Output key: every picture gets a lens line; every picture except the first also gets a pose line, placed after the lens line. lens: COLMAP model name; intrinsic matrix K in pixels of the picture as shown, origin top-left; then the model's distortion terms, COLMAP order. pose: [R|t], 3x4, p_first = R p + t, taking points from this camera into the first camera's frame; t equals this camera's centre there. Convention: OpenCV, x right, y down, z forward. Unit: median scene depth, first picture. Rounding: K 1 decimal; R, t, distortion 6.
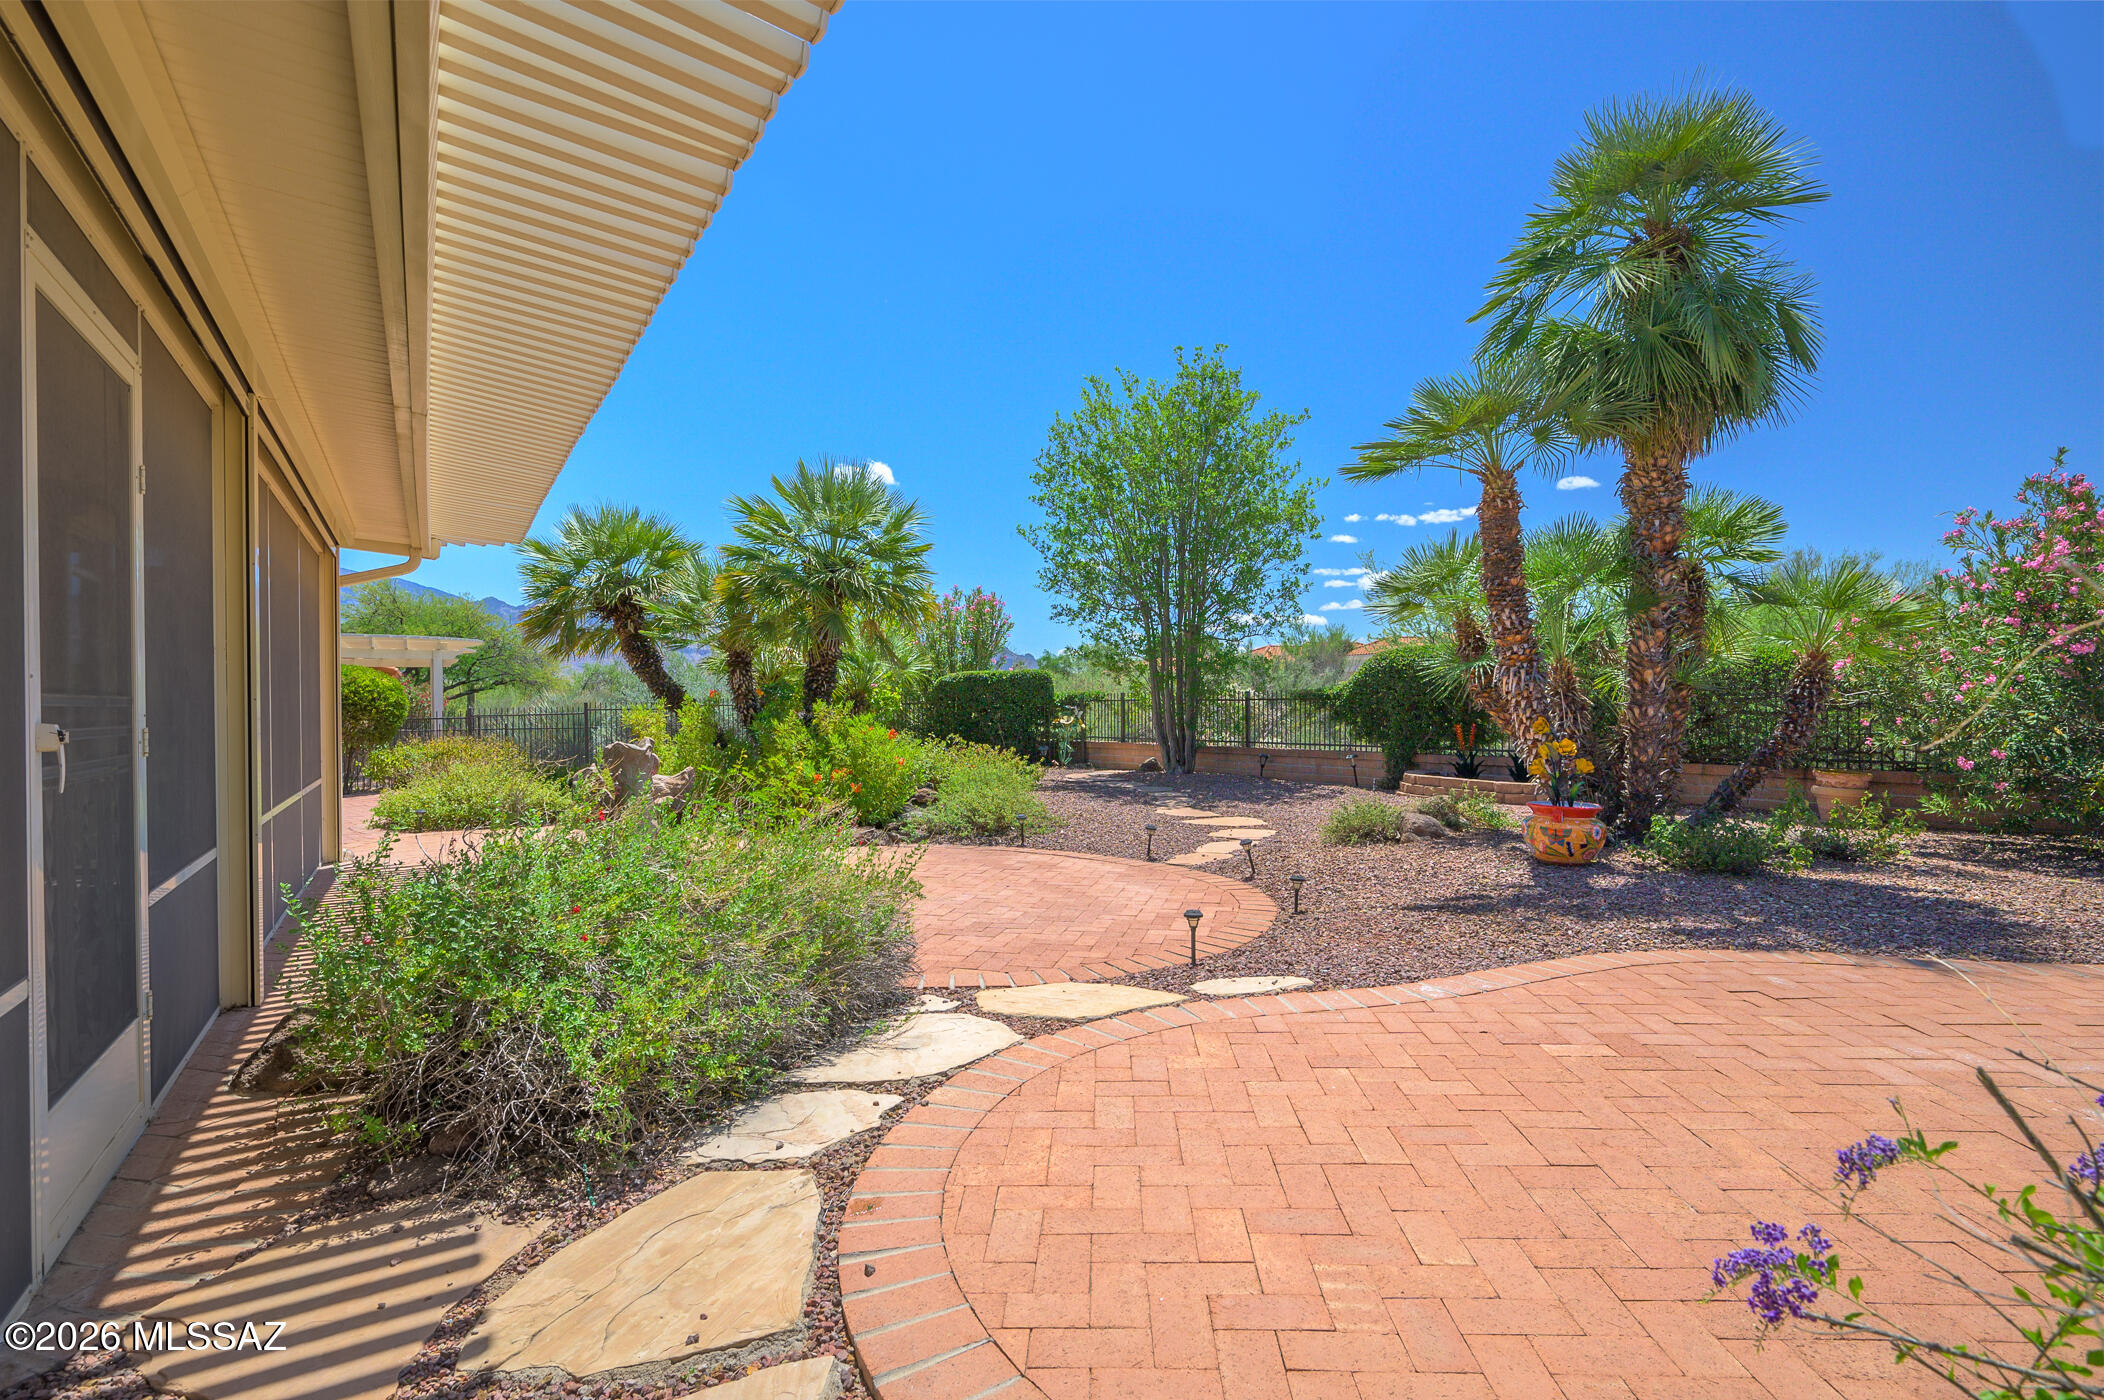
lens RADIAL K [[919.4, 0, 1049.1], [0, 919.4, 701.7], [0, 0, 1]] dist [-0.000495, -0.000089]
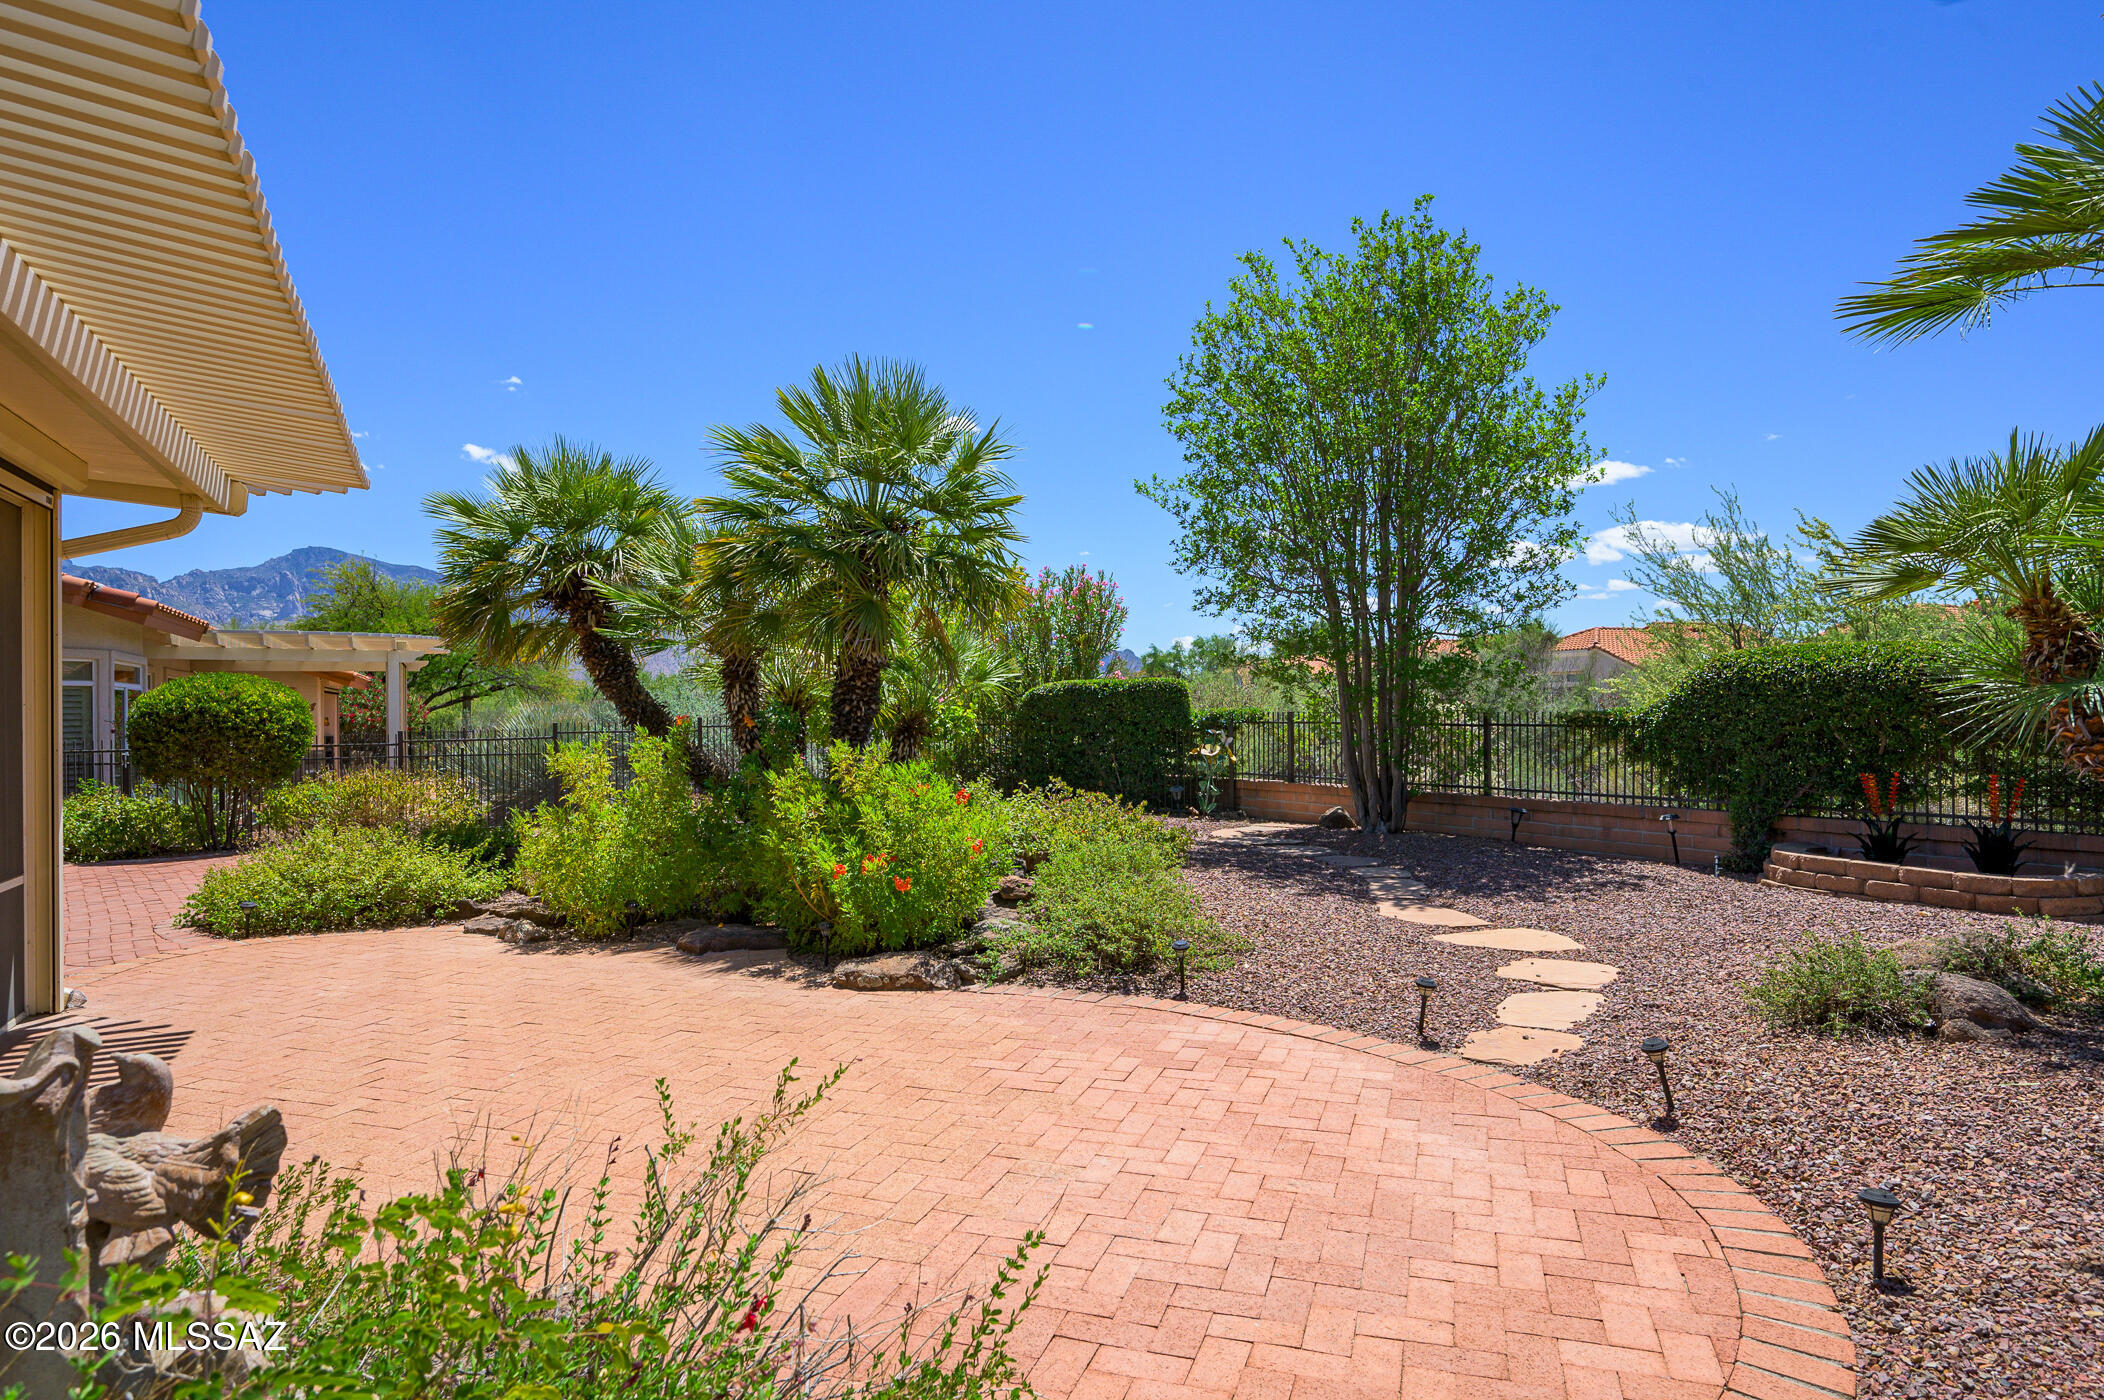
lens RADIAL K [[919.4, 0, 1049.1], [0, 919.4, 701.7], [0, 0, 1]] dist [-0.000495, -0.000089]
pose [[0.996641, 0.002873, -0.081844, -0.052725], [-0.001982, 0.999938, 0.010967, -0.028218], [0.081870, -0.010768, 0.996585, 0.332624]]
